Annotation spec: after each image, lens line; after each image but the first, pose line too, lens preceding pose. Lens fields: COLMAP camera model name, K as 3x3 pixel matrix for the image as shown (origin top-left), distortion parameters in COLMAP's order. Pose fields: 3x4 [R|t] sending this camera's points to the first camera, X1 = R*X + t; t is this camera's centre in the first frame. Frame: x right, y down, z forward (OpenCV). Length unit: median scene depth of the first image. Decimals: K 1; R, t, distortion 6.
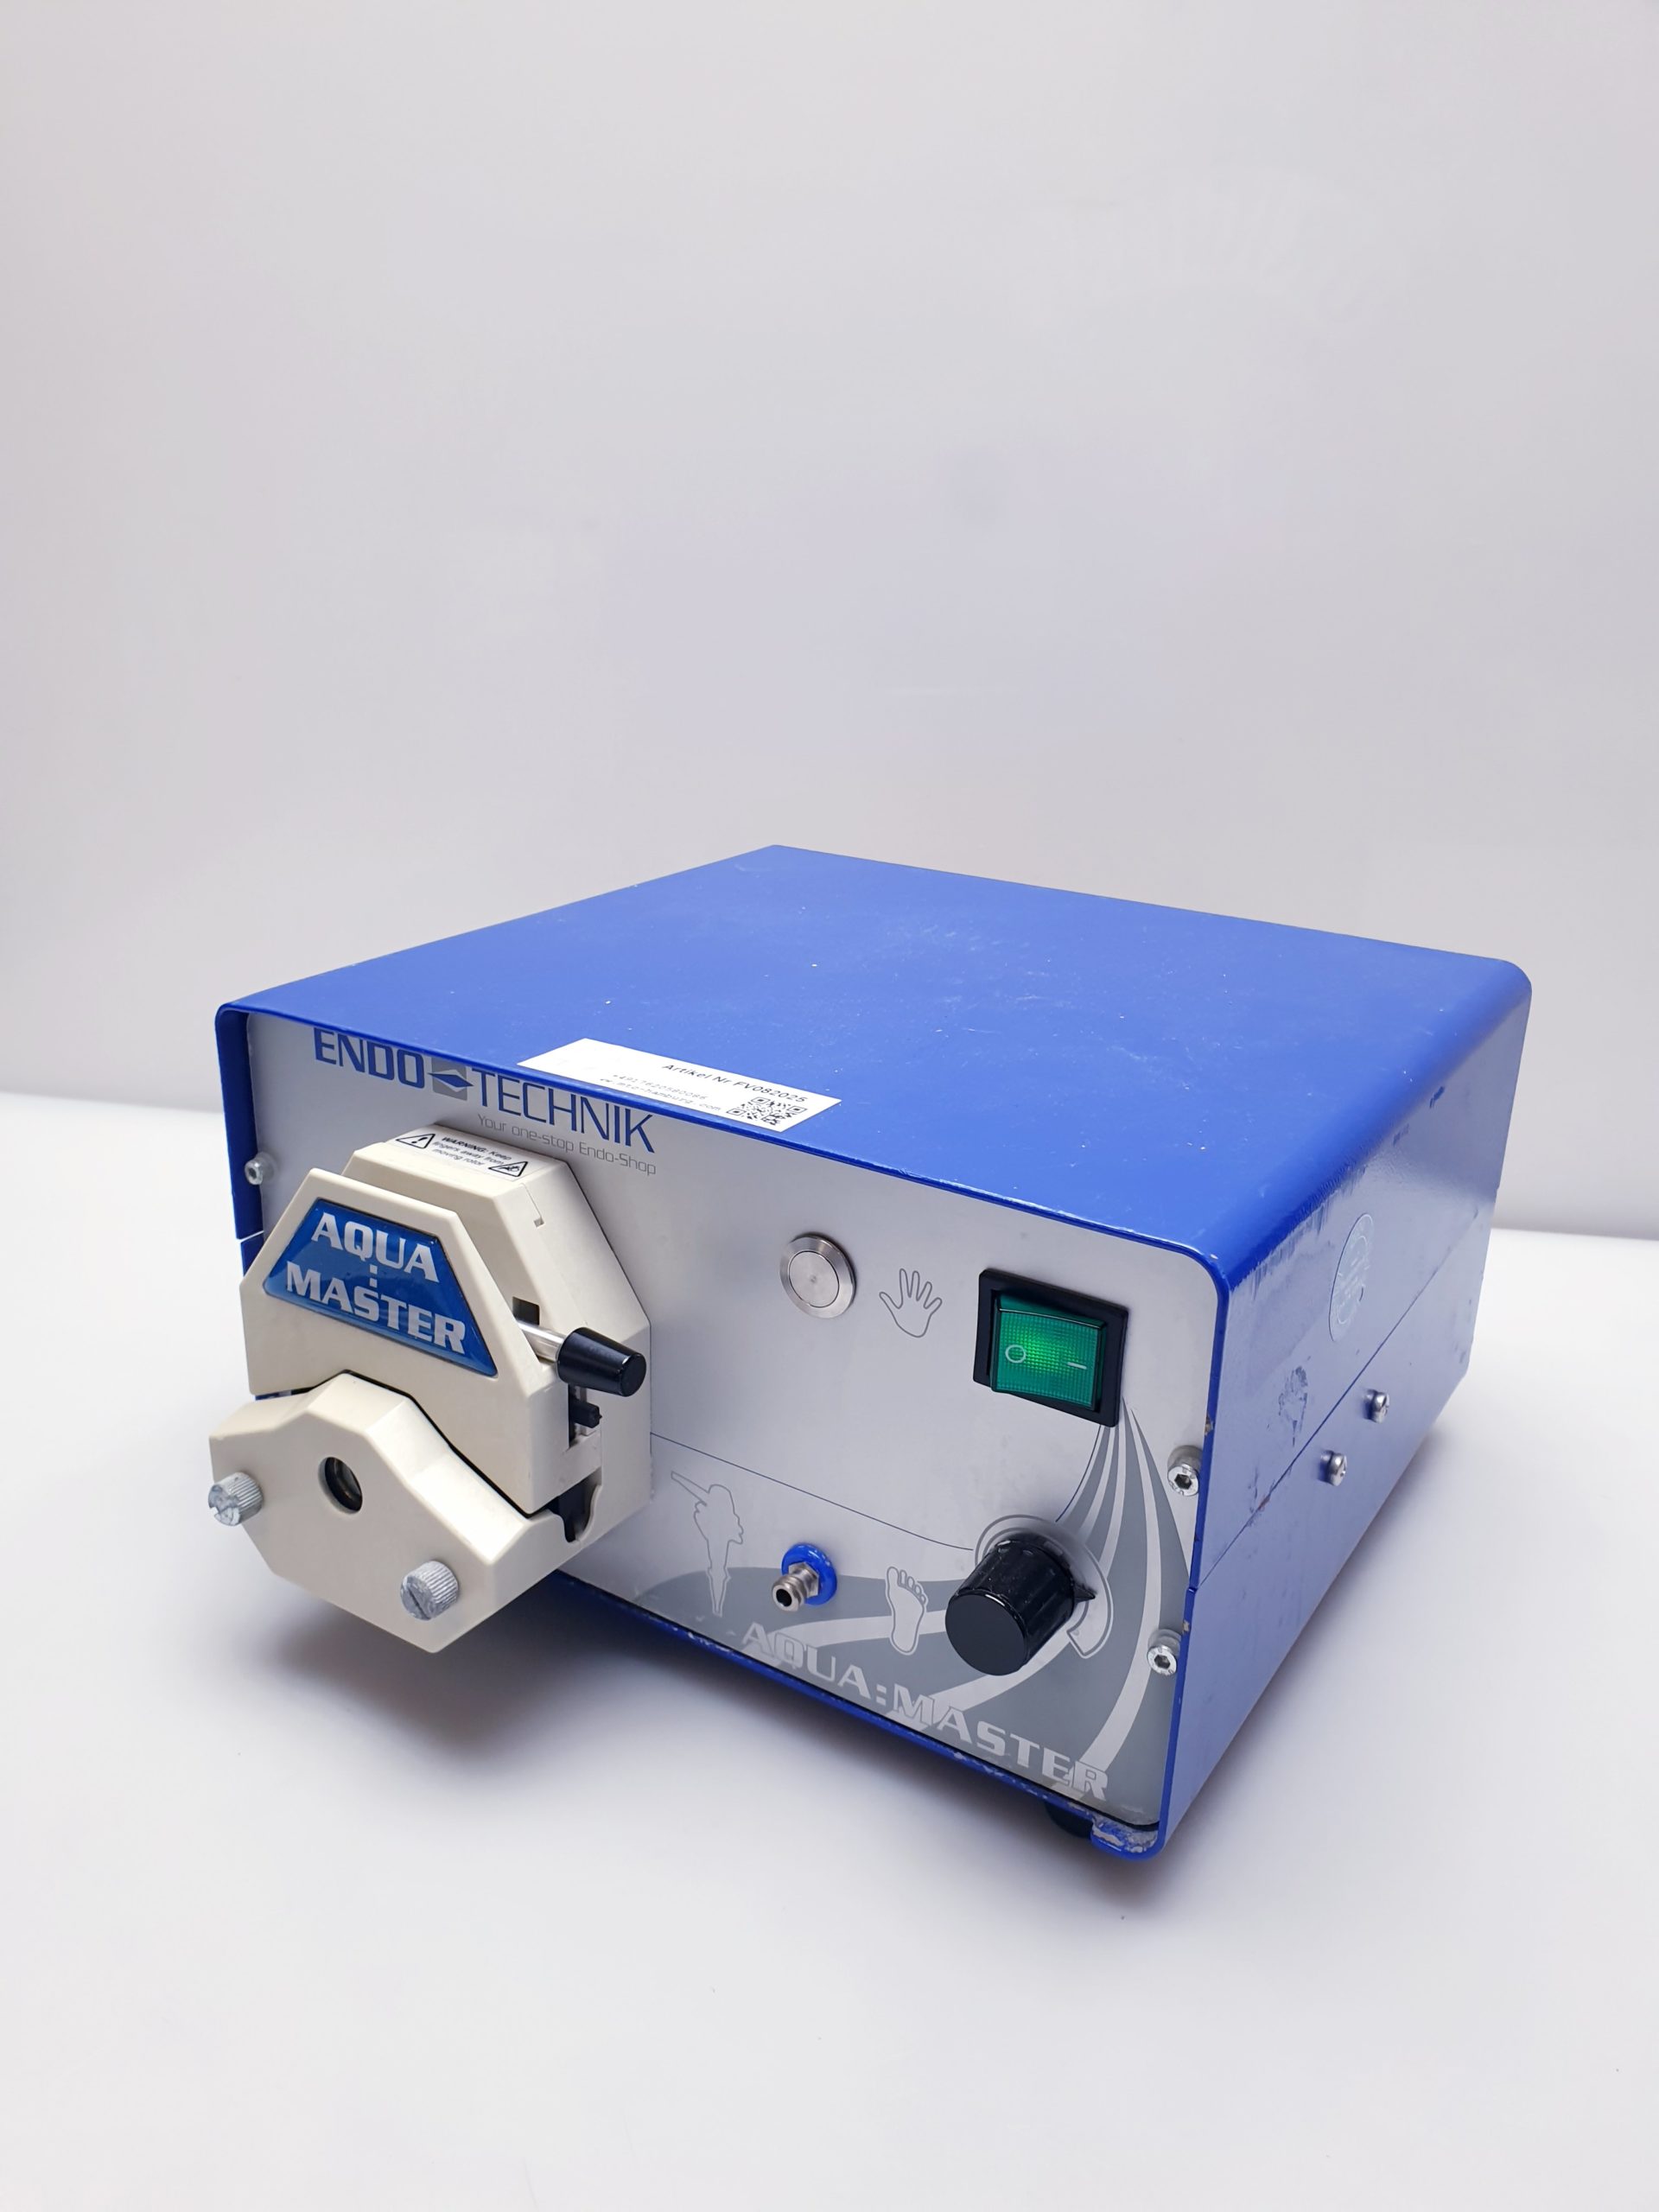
lens RADIAL K [[1763.5, 0, 838.5], [0, 1763.5, 1108.4], [0, 0, 1]] dist [0.155082, -0.523324]
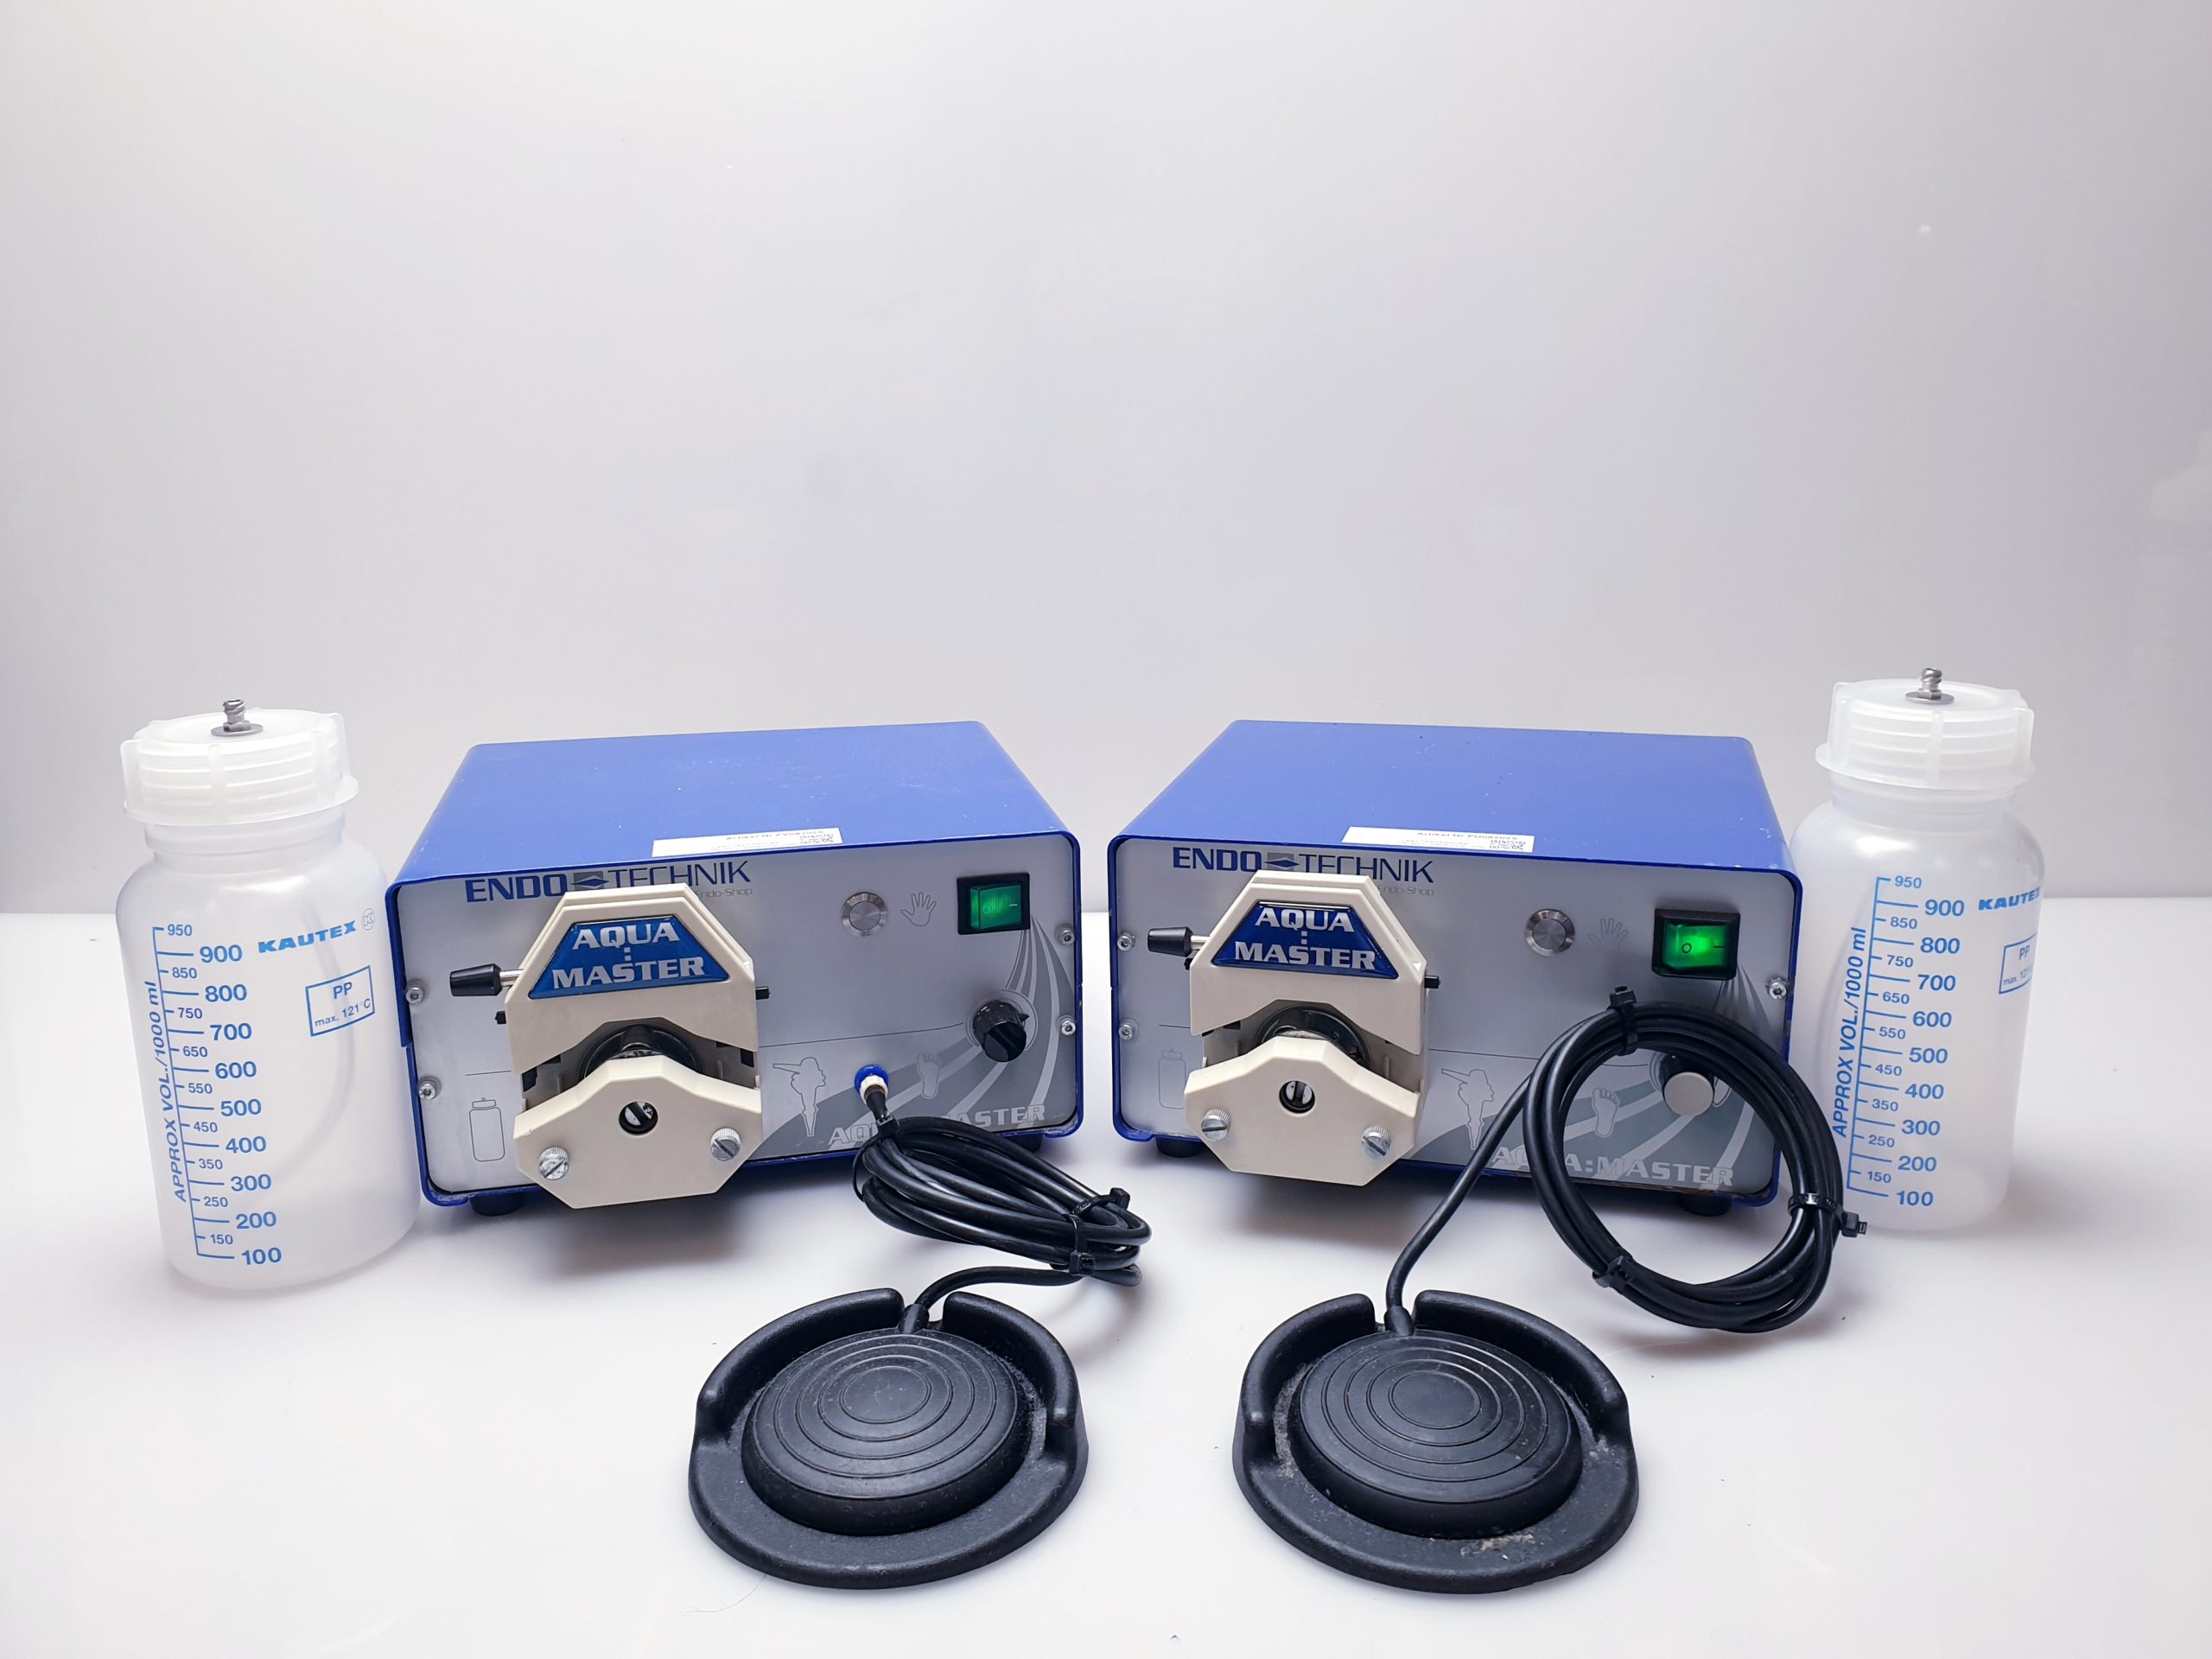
lens RADIAL K [[1676.3, 0, 1113.3], [0, 1676.3, 835.5], [0, 0, 1]] dist [0.034674, -0.008352]
pose [[0.698311, -0.219949, 0.681164, -0.991613], [0.273782, 0.961332, 0.029742, 0.030261], [-0.661366, 0.165721, 0.731527, -0.509644]]
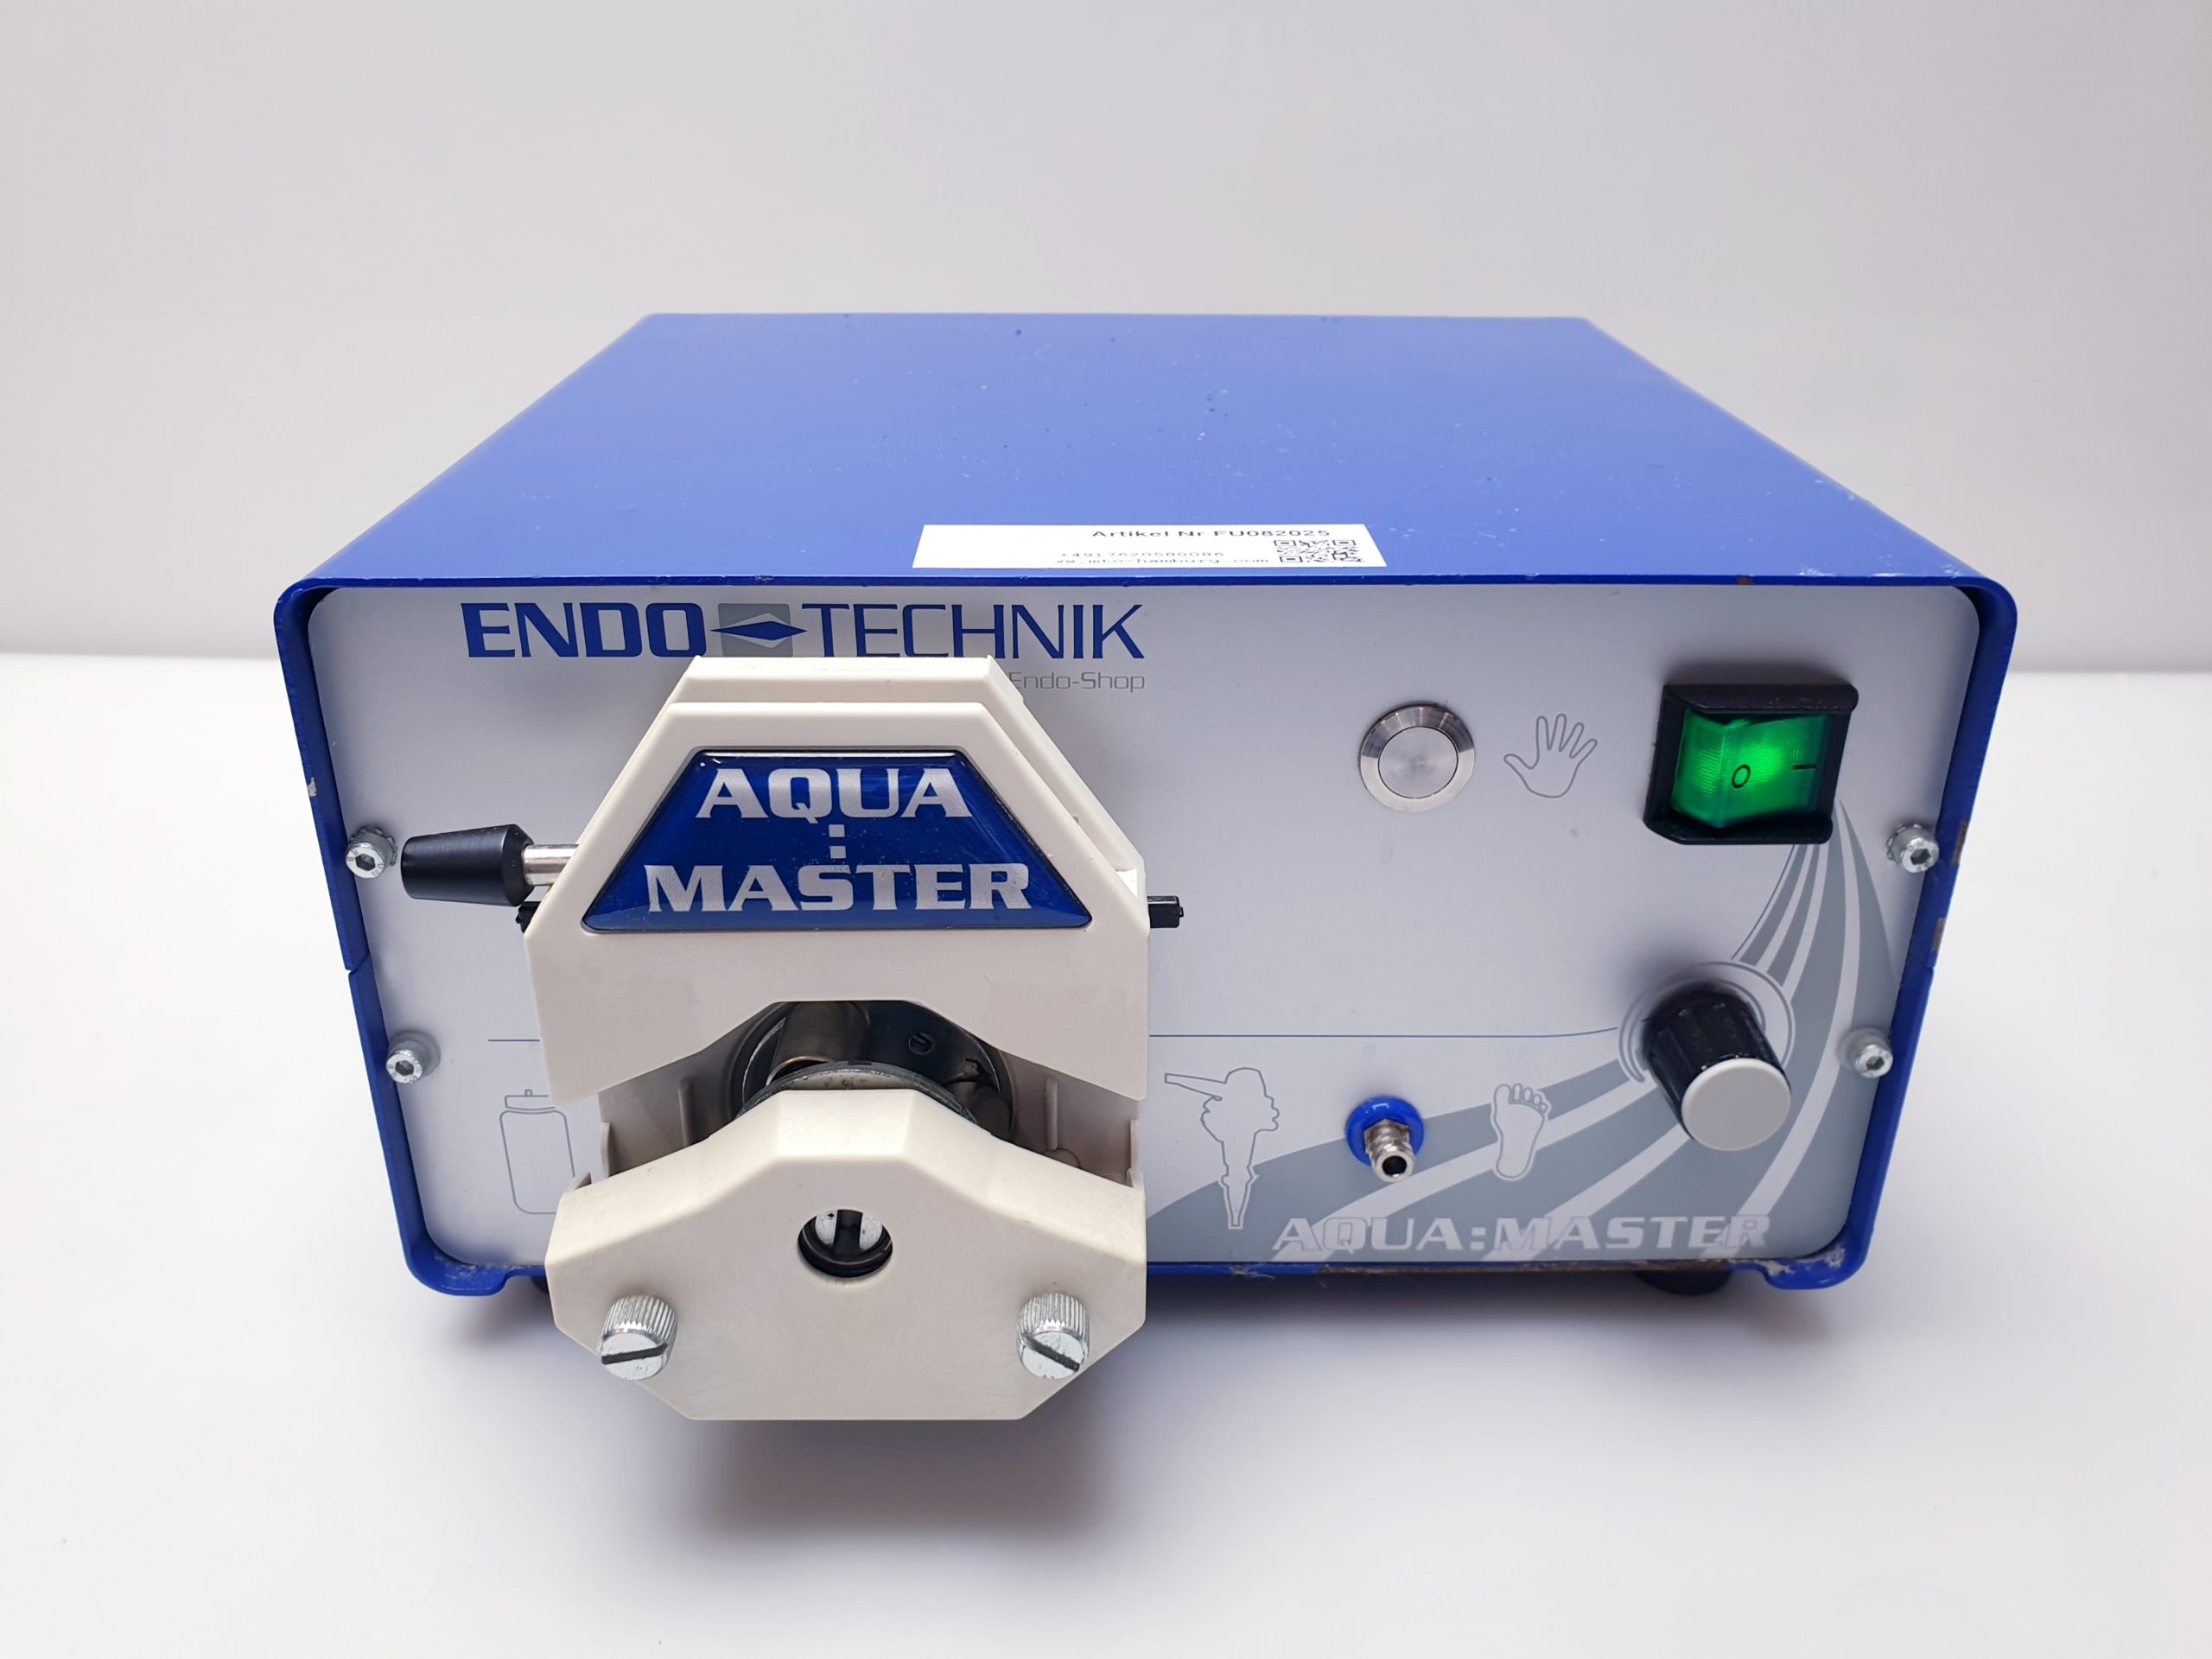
lens RADIAL K [[1763.5, 0, 1101.4], [0, 1763.5, 823.9], [0, 0, 1]] dist [0.155082, -0.523324]
pose [[0.829240, -0.256034, 0.496798, -0.489911], [0.204956, 0.966278, 0.155884, -0.025977], [-0.519957, -0.027444, 0.853752, 0.383572]]
